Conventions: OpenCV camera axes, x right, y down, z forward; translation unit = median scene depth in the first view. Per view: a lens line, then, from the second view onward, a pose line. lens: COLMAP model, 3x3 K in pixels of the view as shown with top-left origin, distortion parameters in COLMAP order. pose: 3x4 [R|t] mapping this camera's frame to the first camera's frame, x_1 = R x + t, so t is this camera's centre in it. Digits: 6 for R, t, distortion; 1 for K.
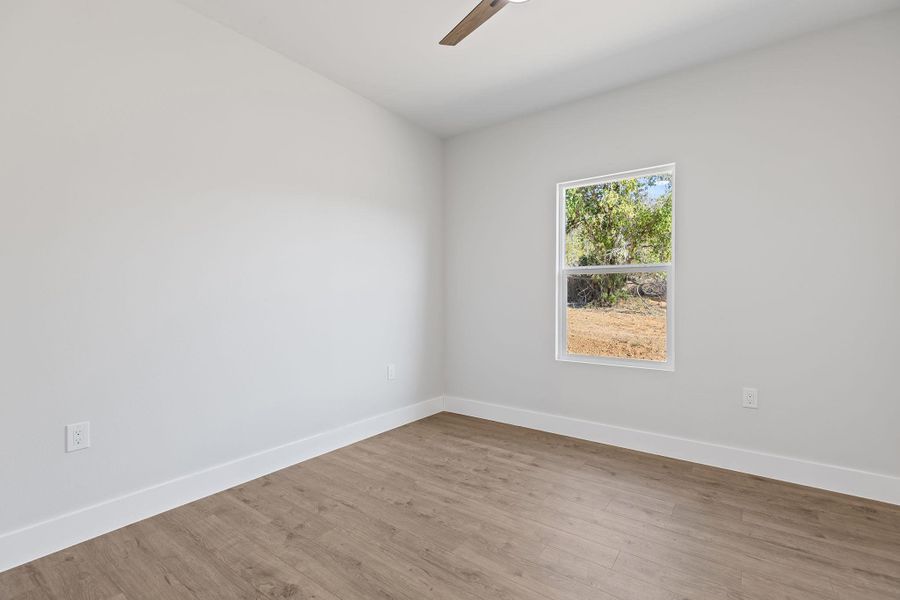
lens RADIAL K [[405.2, 0, 448.4], [0, 405.2, 297.4], [0, 0, 1]] dist [0.003043, 0.000438]
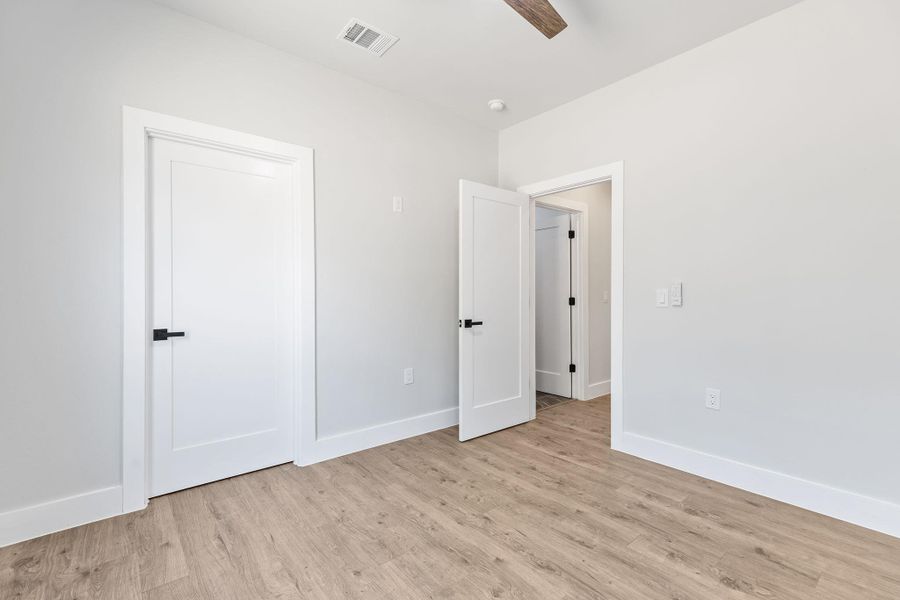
lens RADIAL K [[405.2, 0, 448.6], [0, 405.2, 297.0], [0, 0, 1]] dist [0.003043, 0.000438]
pose [[-0.963083, 0.002344, 0.269195, 0.013210], [0.005700, 0.999915, 0.011687, -0.007699], [-0.269145, 0.012790, -0.963015, 1.988844]]
